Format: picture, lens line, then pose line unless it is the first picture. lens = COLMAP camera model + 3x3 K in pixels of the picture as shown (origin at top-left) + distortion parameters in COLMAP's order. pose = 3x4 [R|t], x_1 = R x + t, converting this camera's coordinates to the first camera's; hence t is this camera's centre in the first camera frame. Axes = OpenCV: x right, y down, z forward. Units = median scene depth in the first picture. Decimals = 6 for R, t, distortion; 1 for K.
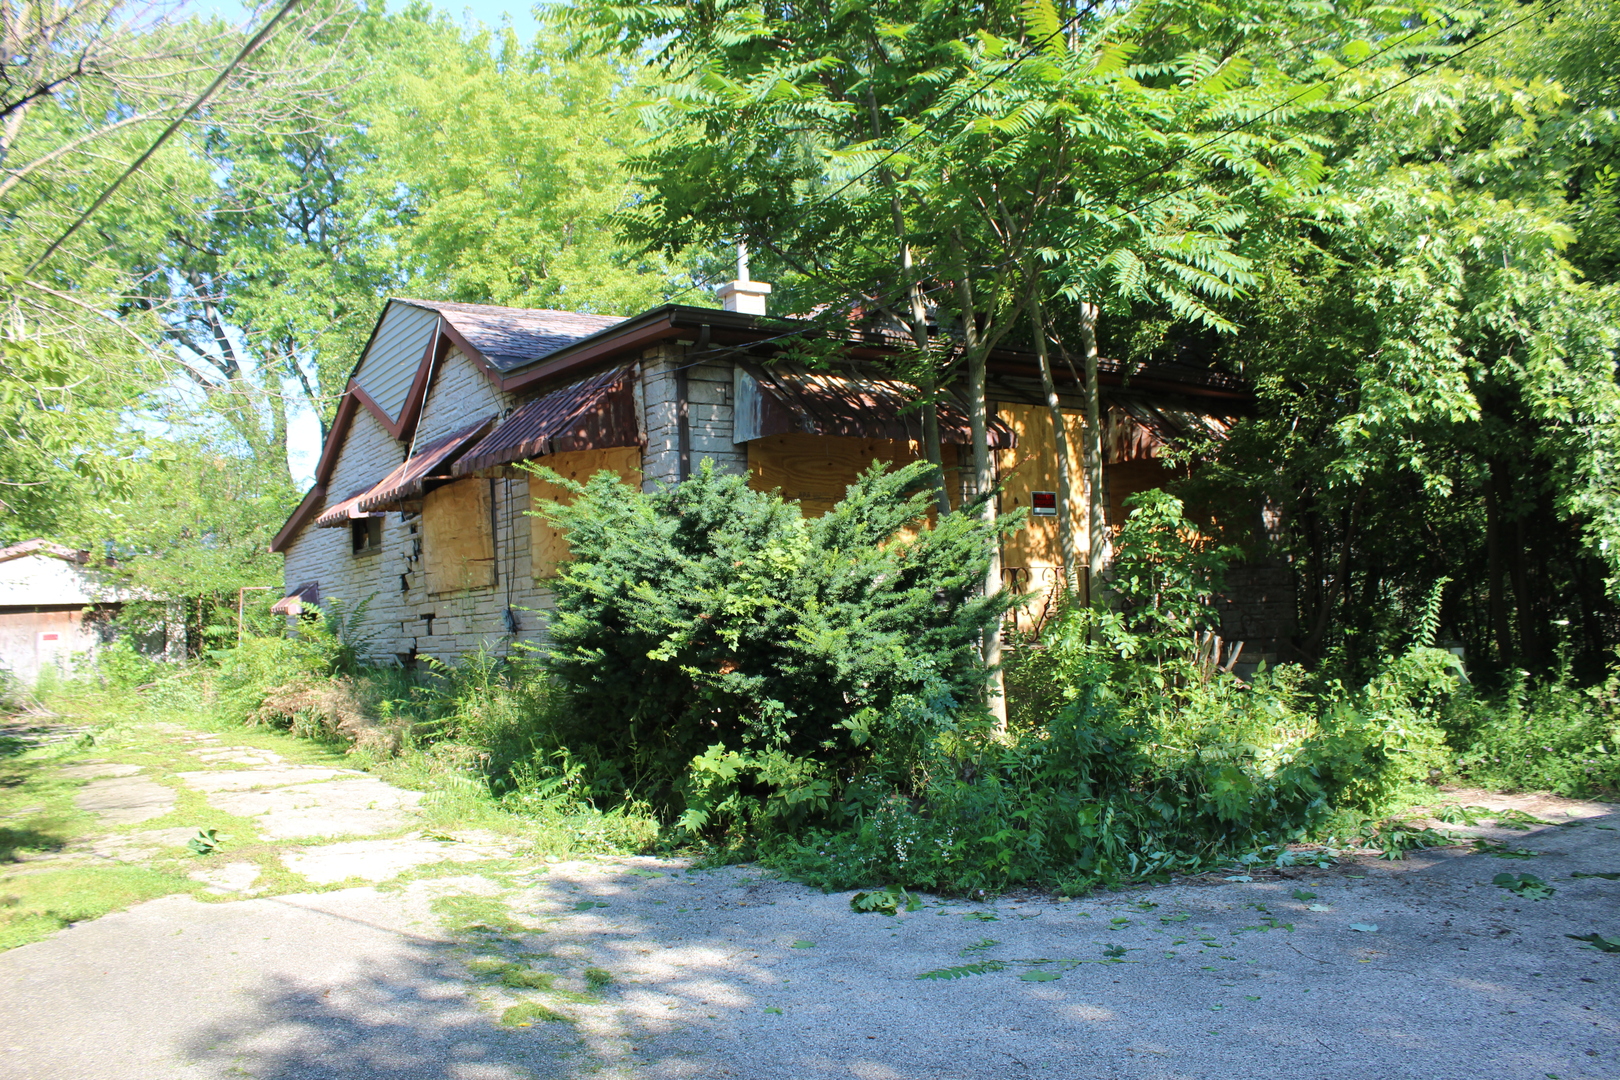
lens RADIAL K [[1328.6, 0, 812.0], [0, 1328.6, 547.4], [0, 0, 1]] dist [-0.162335, 0.136690]
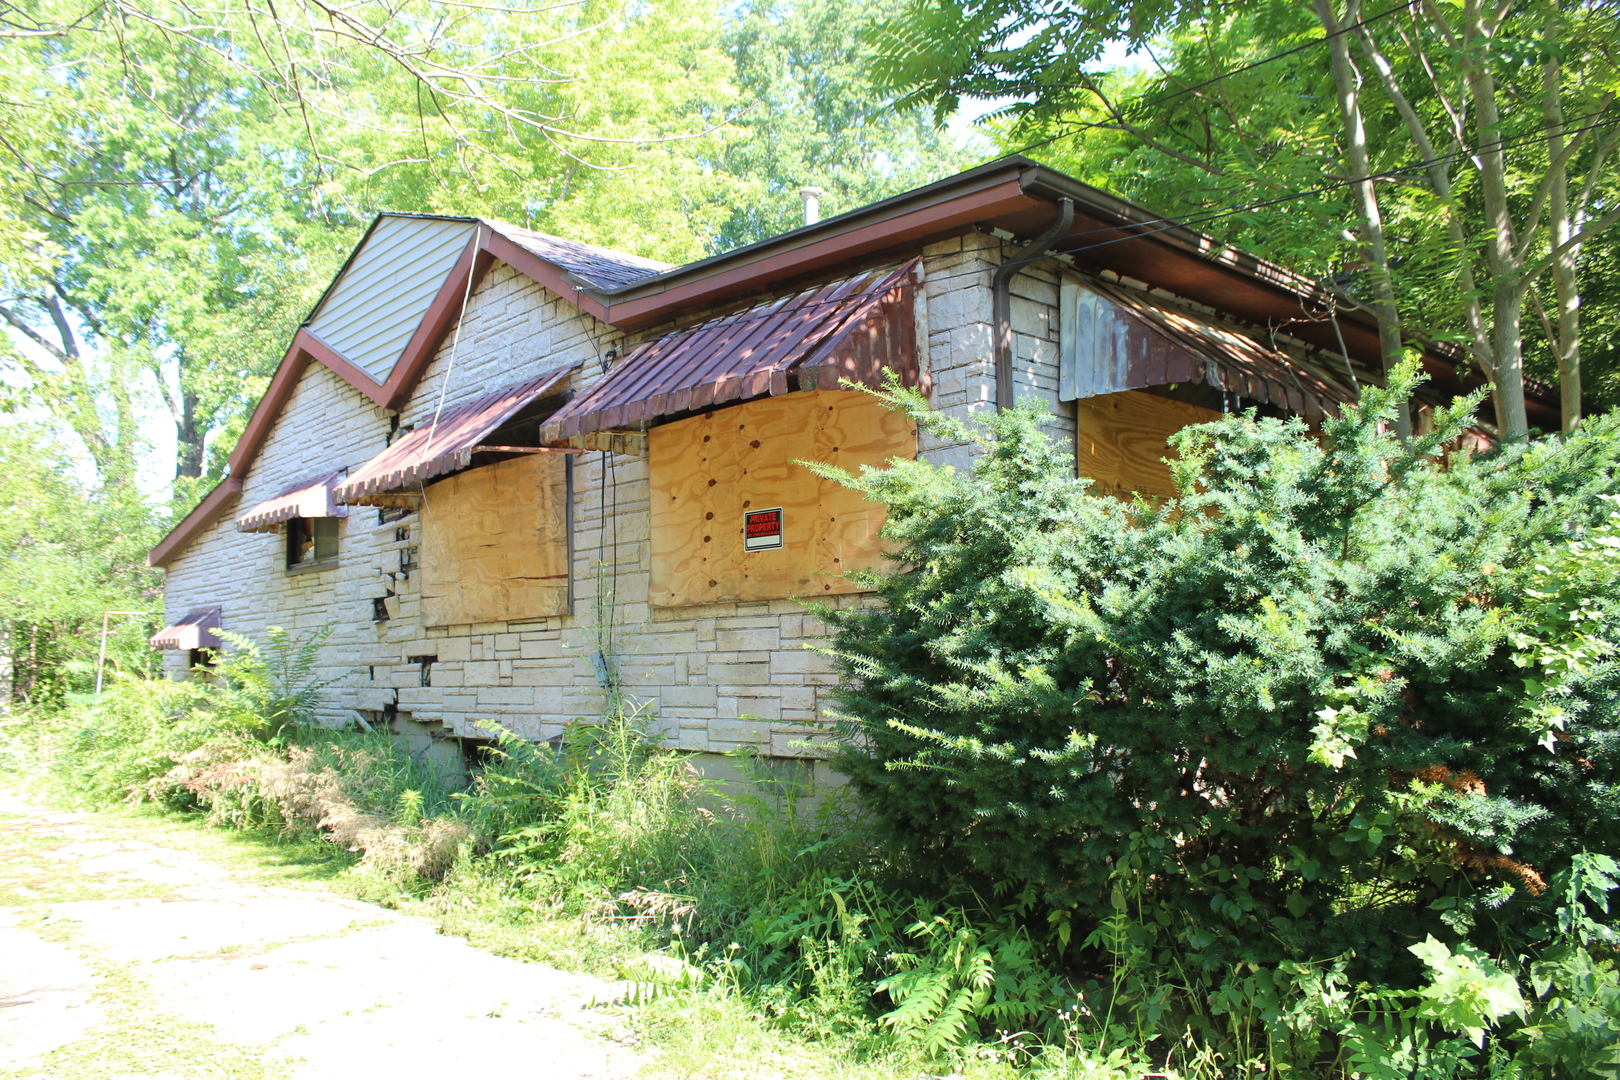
lens RADIAL K [[1328.6, 0, 812.0], [0, 1328.6, 547.4], [0, 0, 1]] dist [-0.162335, 0.136690]
pose [[0.990562, 0.044100, 0.129775, -0.177520], [-0.038345, 0.998181, -0.046513, 0.017440], [-0.131590, 0.041098, 0.990452, 0.274949]]
